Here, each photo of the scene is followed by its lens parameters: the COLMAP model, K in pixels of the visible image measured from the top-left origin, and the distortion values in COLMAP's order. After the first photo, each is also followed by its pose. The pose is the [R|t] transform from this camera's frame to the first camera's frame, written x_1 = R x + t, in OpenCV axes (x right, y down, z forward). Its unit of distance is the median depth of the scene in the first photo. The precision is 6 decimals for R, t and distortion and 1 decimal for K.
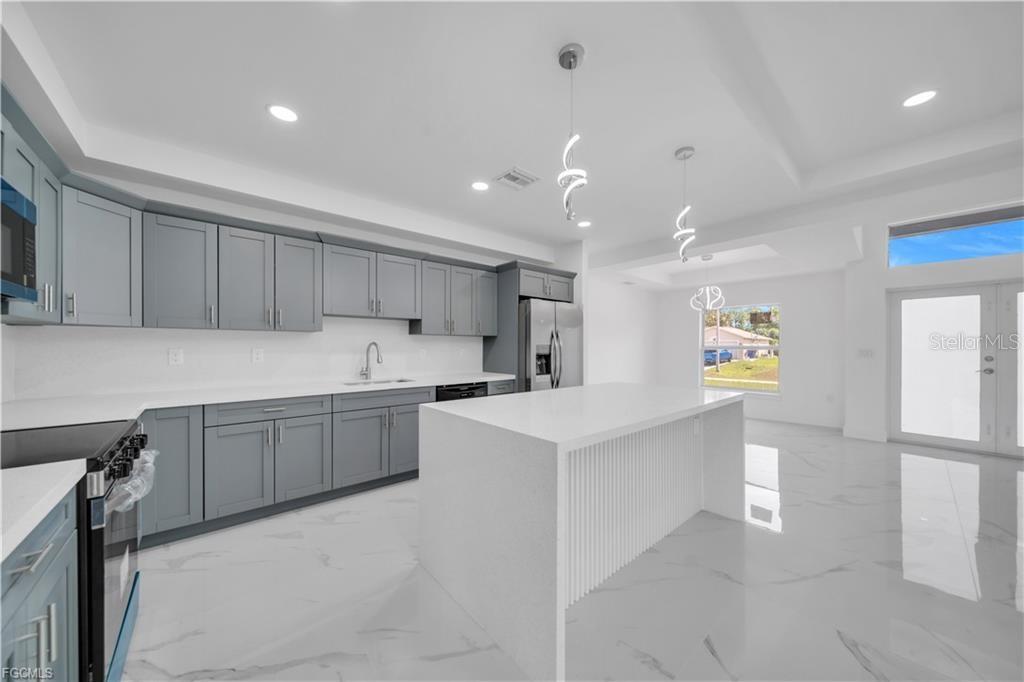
lens RADIAL K [[350.6, 0, 518.7], [0, 350.6, 347.9], [0, 0, 1]] dist [0.001309, 0.000019]
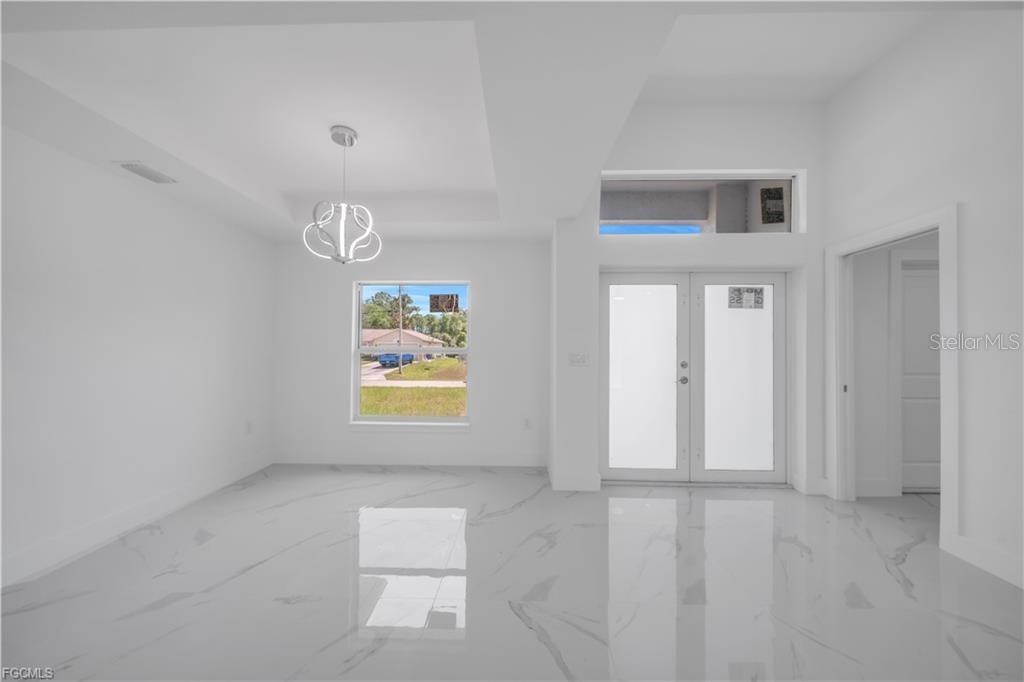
lens RADIAL K [[357.5, 0, 512.0], [0, 357.5, 346.8], [0, 0, 1]] dist [0.009939, -0.000052]
pose [[0.686690, 0.005550, 0.726930, 0.461074], [0.000422, 0.999968, -0.008033, -0.003625], [-0.726951, 0.005823, 0.686665, 0.705987]]
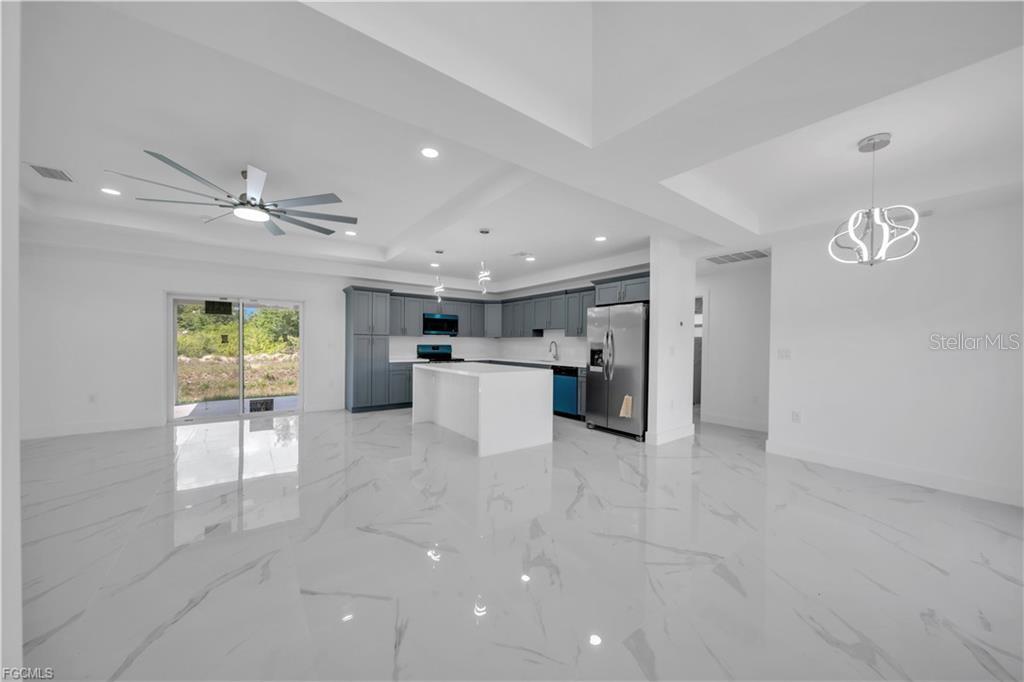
lens RADIAL K [[350.6, 0, 518.7], [0, 350.6, 347.9], [0, 0, 1]] dist [0.001309, 0.000019]
pose [[-0.065752, 0.006687, -0.997814, 1.257882], [-0.013929, 0.999874, 0.007618, 0.001866], [0.997739, 0.014399, -0.065650, 0.747882]]
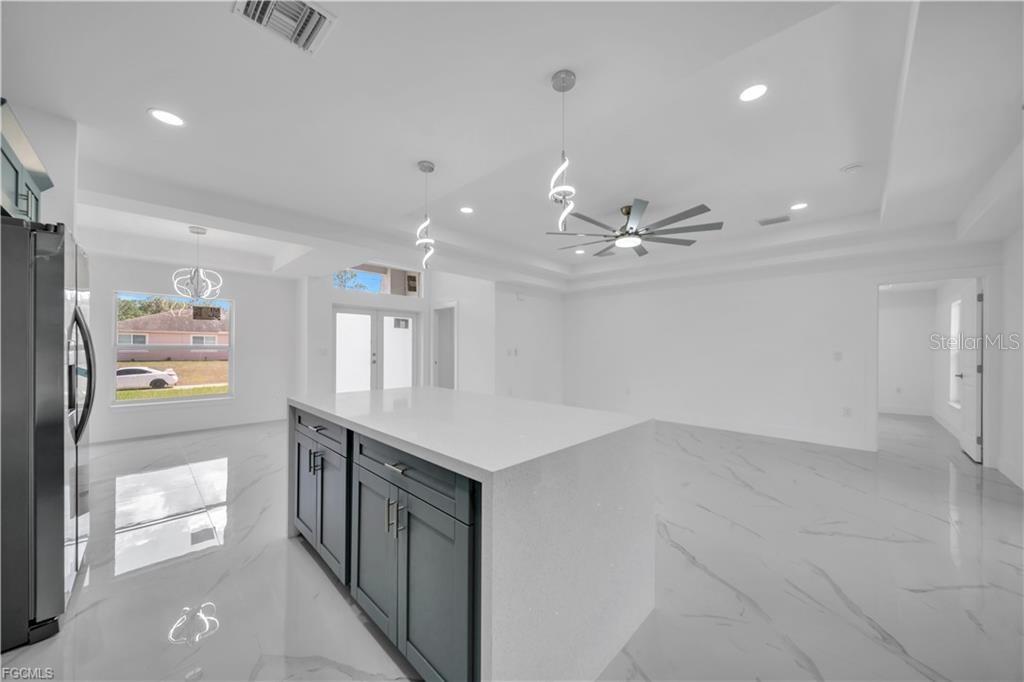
lens RADIAL K [[357.5, 0, 512.0], [0, 357.5, 346.8], [0, 0, 1]] dist [0.009939, -0.000052]
pose [[-0.071828, 0.003641, 0.997410, -0.381423], [-0.001685, 0.999991, -0.003772, 0.000312], [-0.997416, -0.001952, -0.071822, 0.462076]]
